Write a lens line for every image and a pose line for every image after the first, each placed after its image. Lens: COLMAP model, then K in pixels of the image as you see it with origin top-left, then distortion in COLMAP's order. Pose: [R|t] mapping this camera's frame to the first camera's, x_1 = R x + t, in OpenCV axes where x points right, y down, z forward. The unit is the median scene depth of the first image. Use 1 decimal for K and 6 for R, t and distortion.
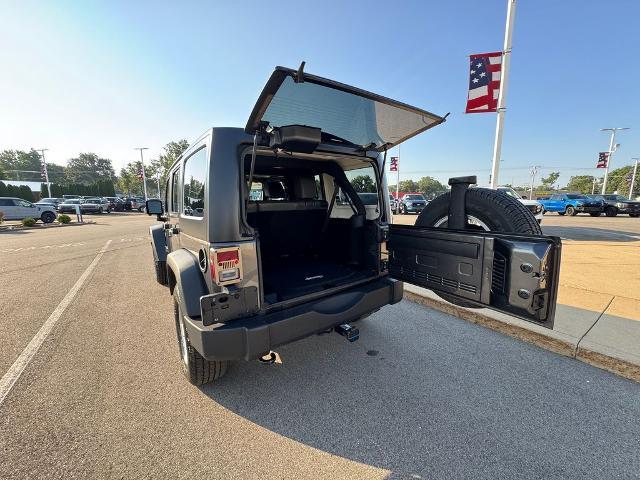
lens RADIAL K [[255.6, 0, 319.7], [0, 255.6, 238.4], [0, 0, 1]] dist [-0.008304, 0.001145]
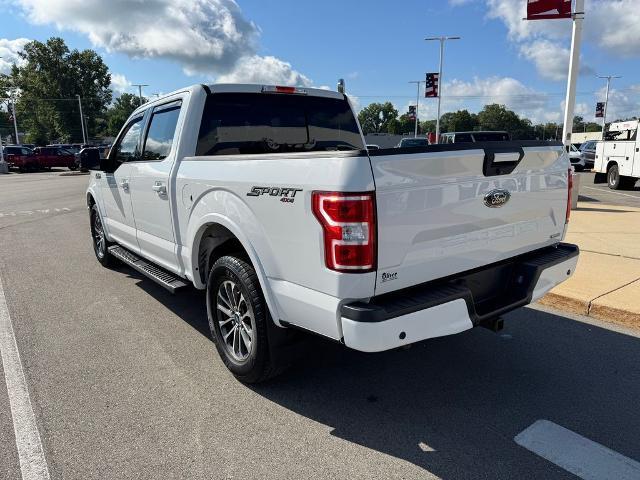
lens RADIAL K [[451.8, 0, 315.5], [0, 451.8, 238.3], [0, 0, 1]] dist [0.032197, -0.045604]
pose [[0.999636, -0.009984, 0.025068, -0.026563], [0.008746, 0.998759, 0.049034, 0.027258], [-0.025526, -0.048797, 0.998482, -0.232607]]
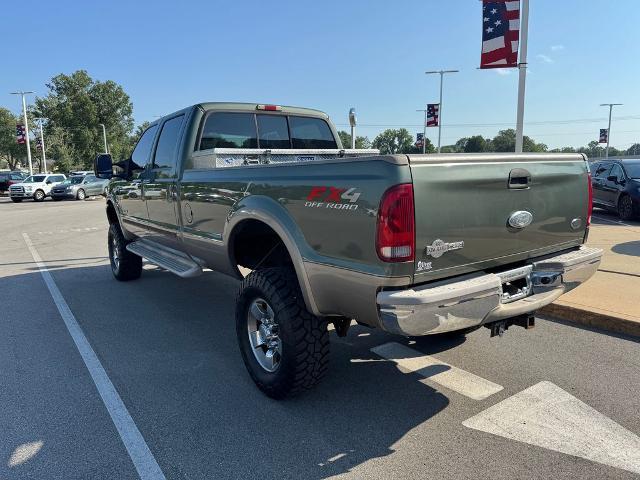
lens RADIAL K [[451.8, 0, 323.2], [0, 451.8, 243.3], [0, 0, 1]] dist [0.032197, -0.045604]
pose [[0.999927, -0.011256, 0.004383, 0.063963], [0.011234, 0.999925, 0.004978, 0.054645], [-0.004438, -0.004928, 0.999978, -0.475406]]
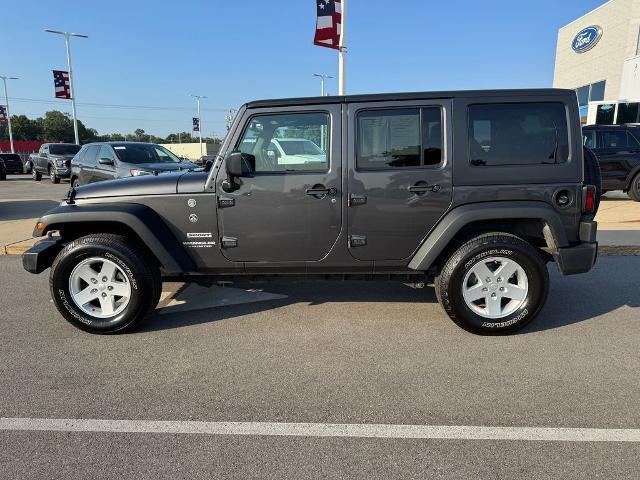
lens RADIAL K [[451.8, 0, 320.5], [0, 451.8, 246.0], [0, 0, 1]] dist [0.032197, -0.045604]
pose [[0.612100, -0.152701, 0.775897, -0.654458], [0.117064, 0.987866, 0.102067, -0.007938], [-0.782067, 0.028354, 0.622549, 0.116496]]
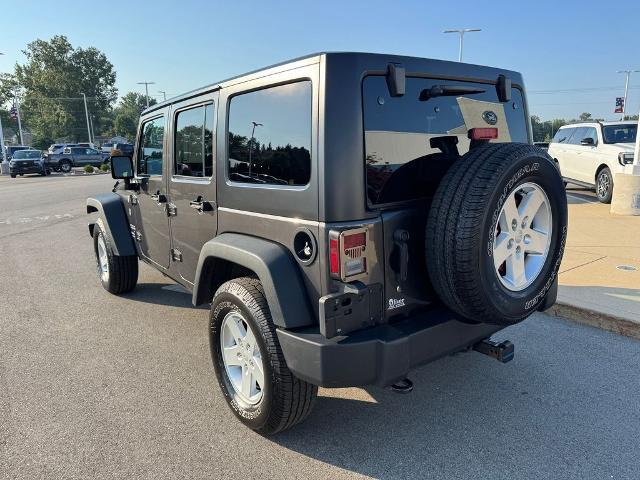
lens RADIAL K [[451.8, 0, 319.7], [0, 451.8, 241.0], [0, 0, 1]] dist [0.032197, -0.045604]
pose [[0.999683, -0.014807, 0.020351, -0.101214], [0.013586, 0.998172, 0.058883, -0.001132], [-0.021186, -0.058588, 0.998057, -0.051690]]
